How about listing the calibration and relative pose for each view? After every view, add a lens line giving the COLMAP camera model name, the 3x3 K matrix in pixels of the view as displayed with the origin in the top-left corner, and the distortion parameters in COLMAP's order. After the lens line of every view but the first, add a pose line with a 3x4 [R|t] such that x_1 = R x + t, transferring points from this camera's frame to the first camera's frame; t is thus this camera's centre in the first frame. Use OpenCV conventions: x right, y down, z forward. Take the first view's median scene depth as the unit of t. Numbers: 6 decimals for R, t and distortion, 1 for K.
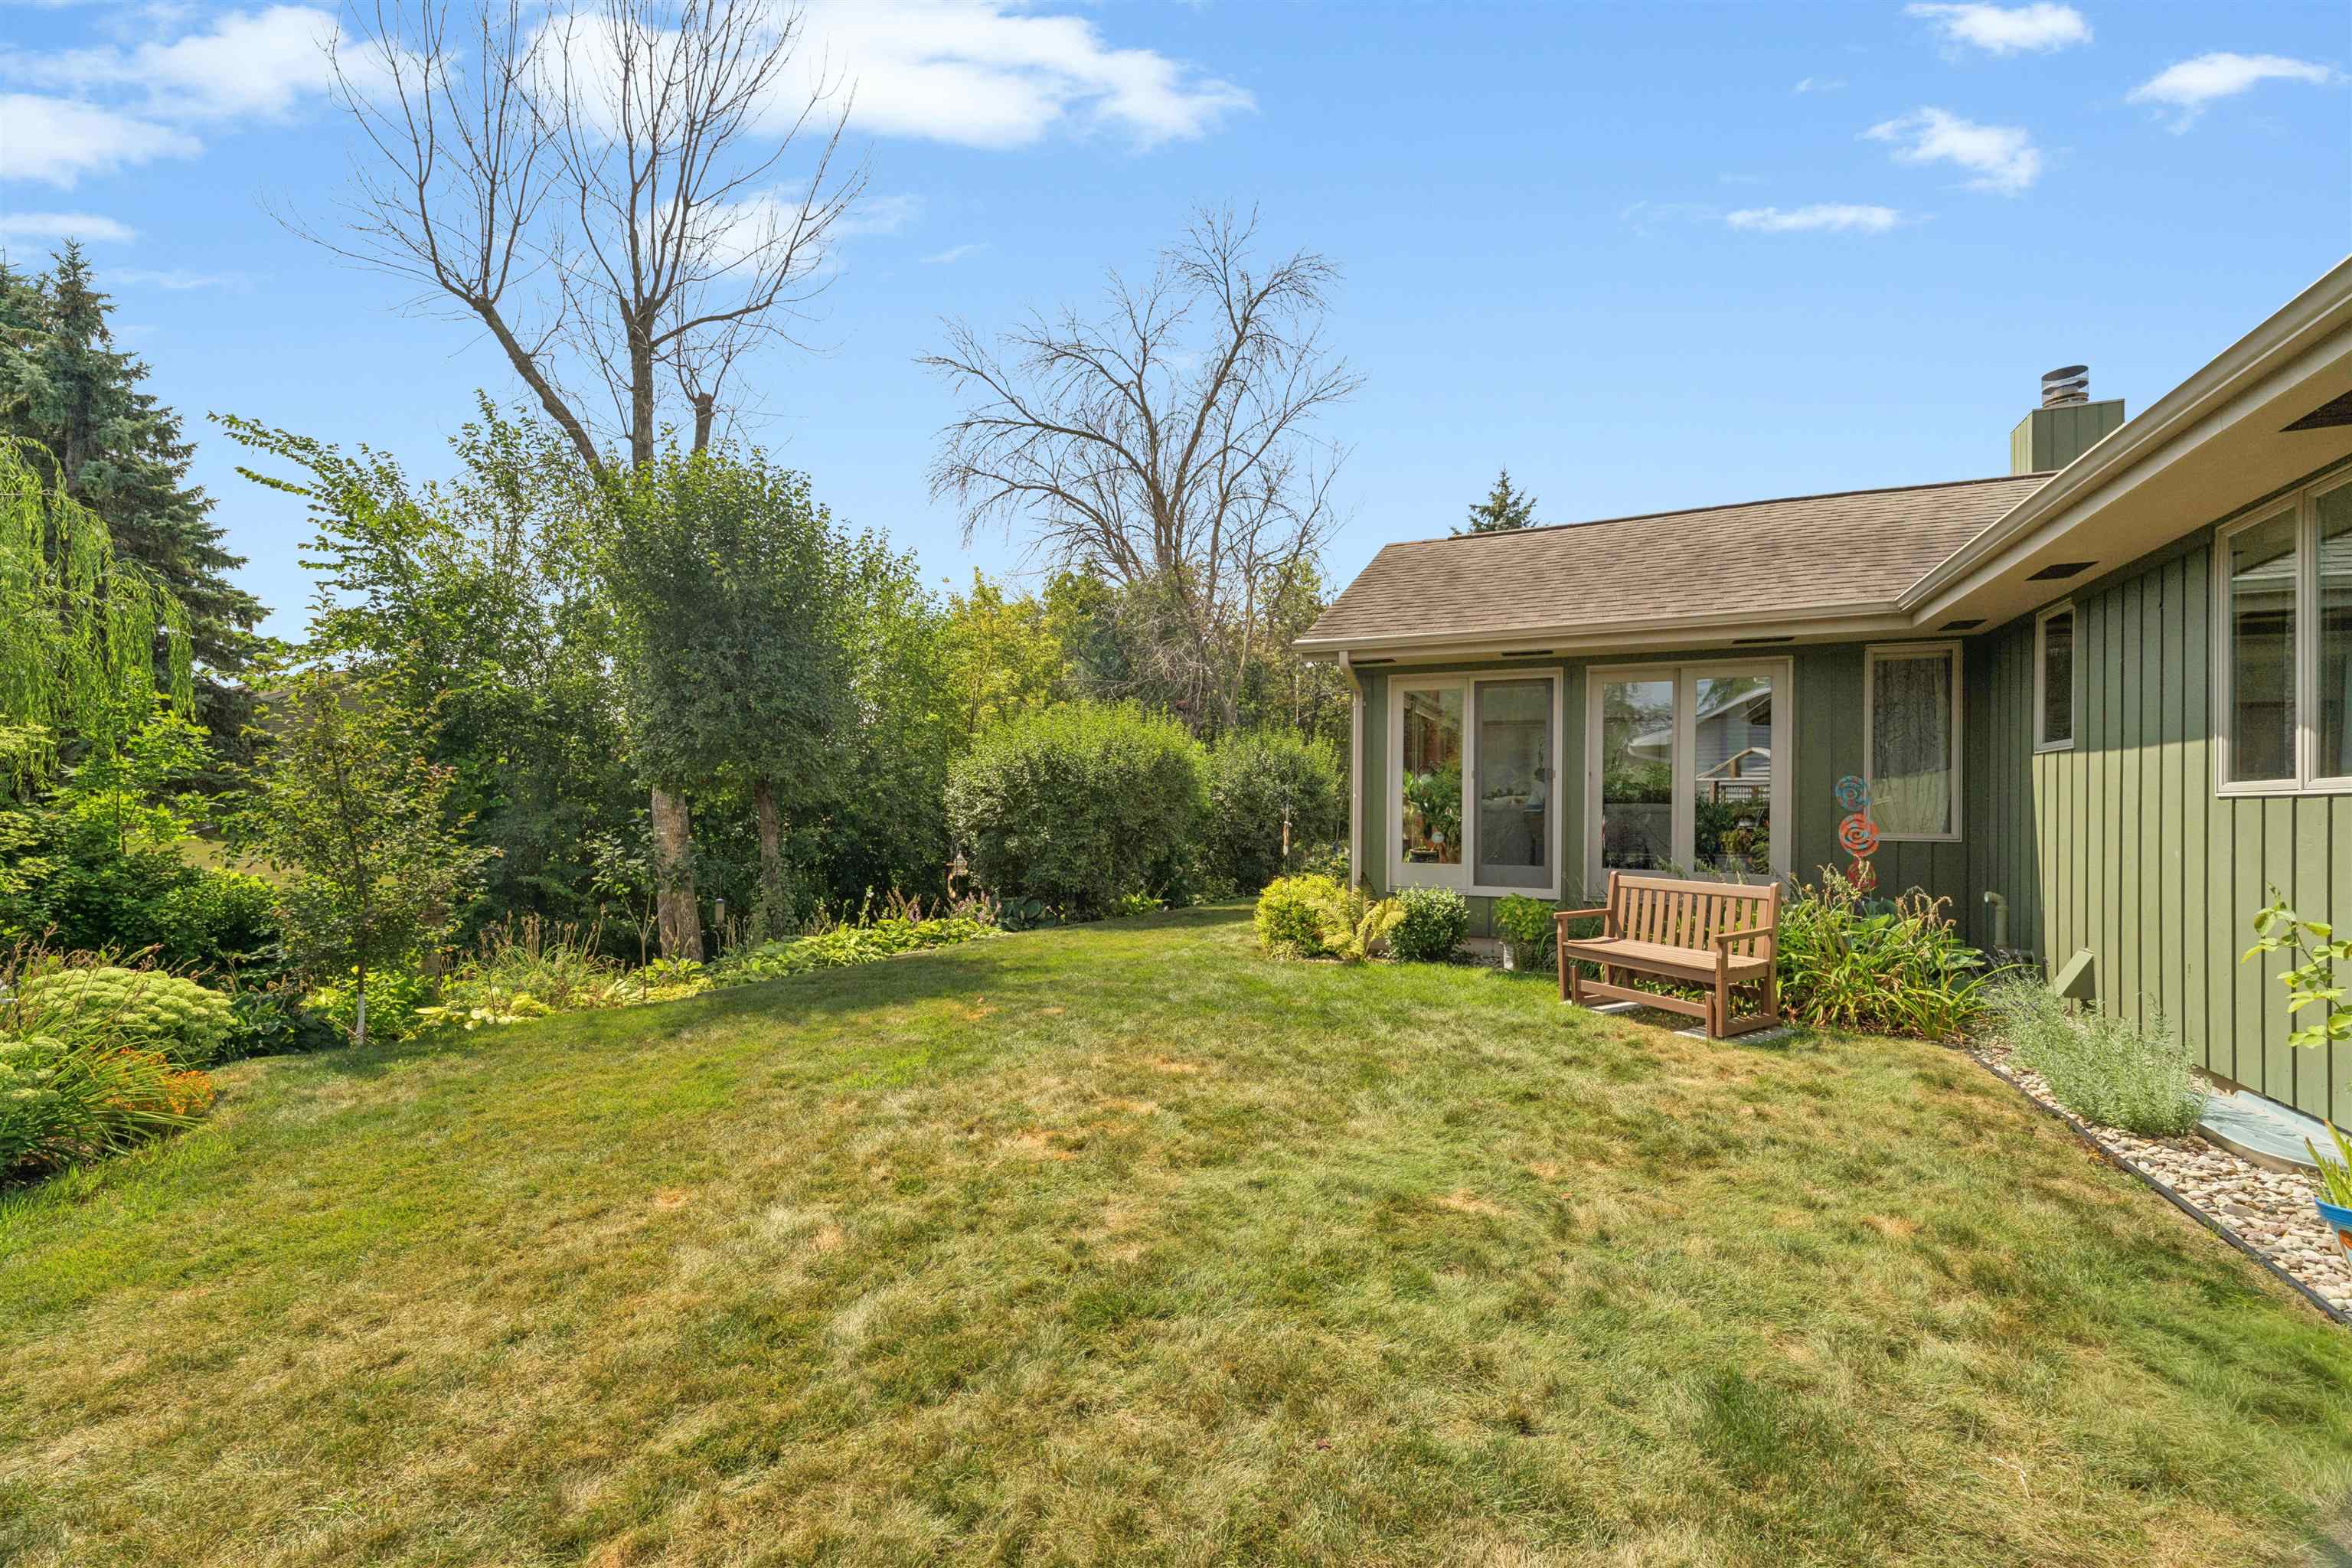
lens RADIAL K [[986.5, 0, 1181.9], [0, 986.5, 804.4], [0, 0, 1]] dist [0.000248, -0.005547]
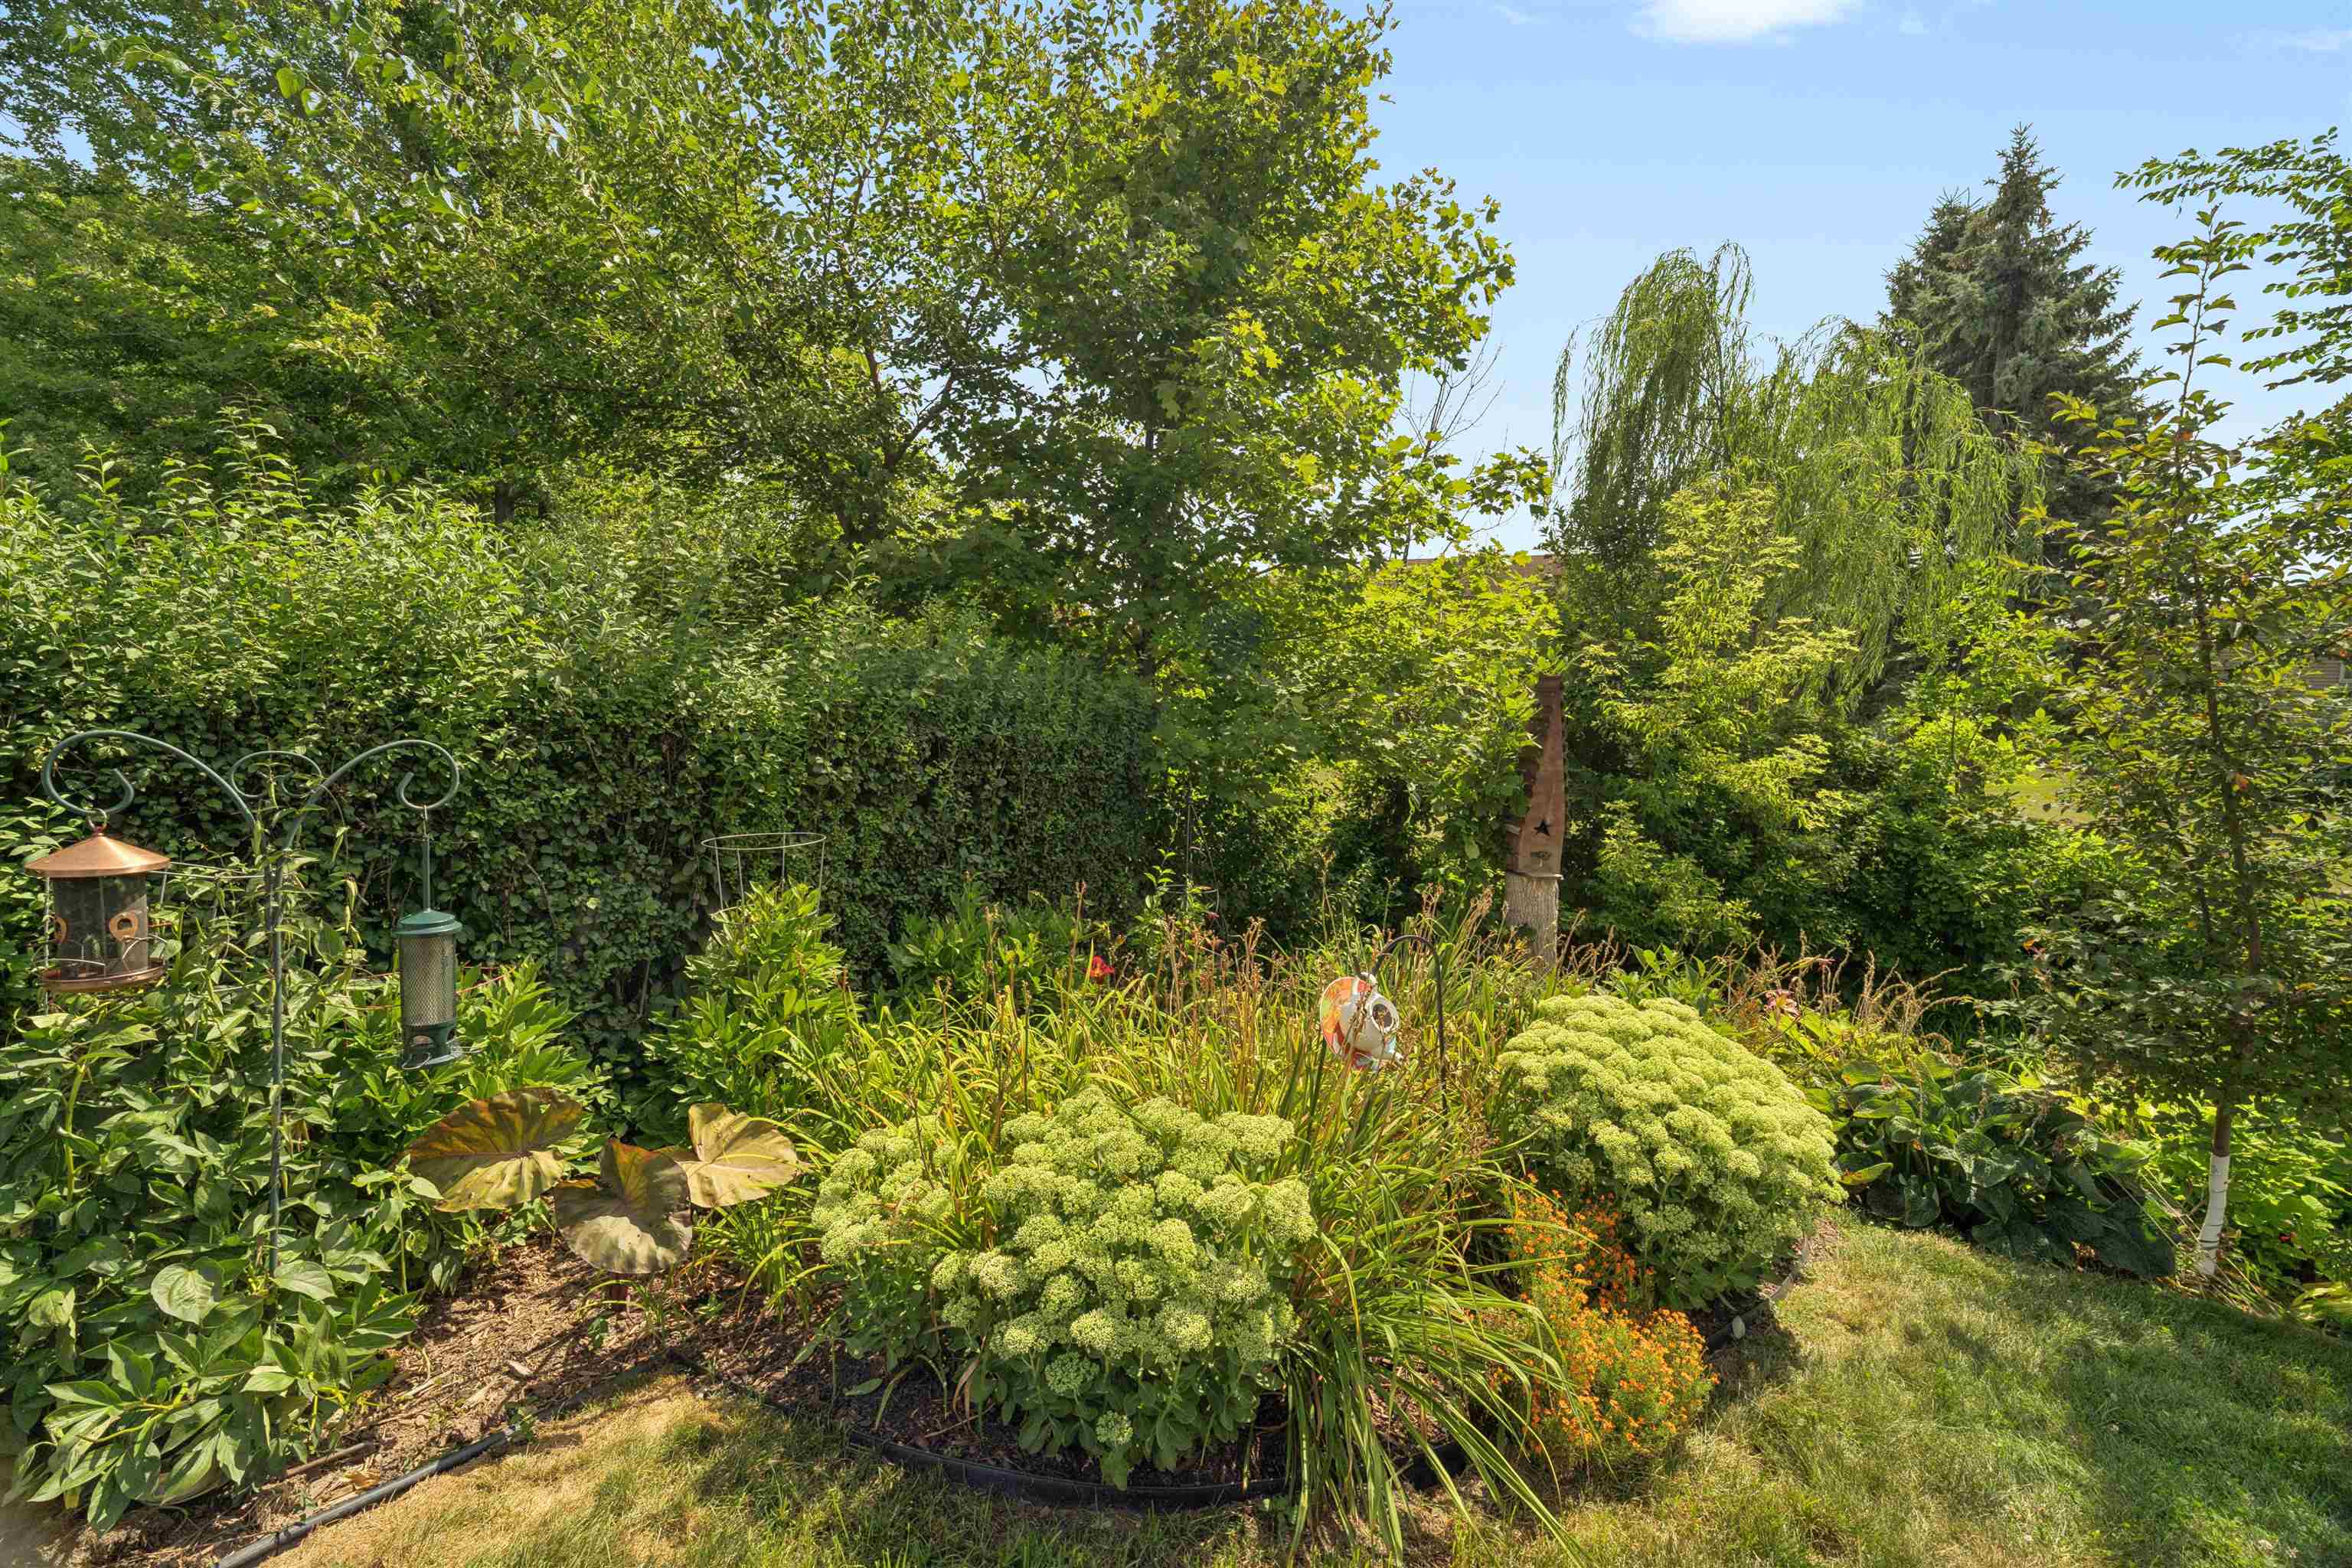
lens RADIAL K [[995.5, 0, 1214.0], [0, 995.5, 776.6], [0, 0, 1]] dist [0.000429, 0.005506]
pose [[0.029994, 0.062710, -0.997581, -0.259969], [-0.042293, 0.997216, 0.061416, 0.009591], [0.998655, 0.040349, 0.032563, 0.335157]]
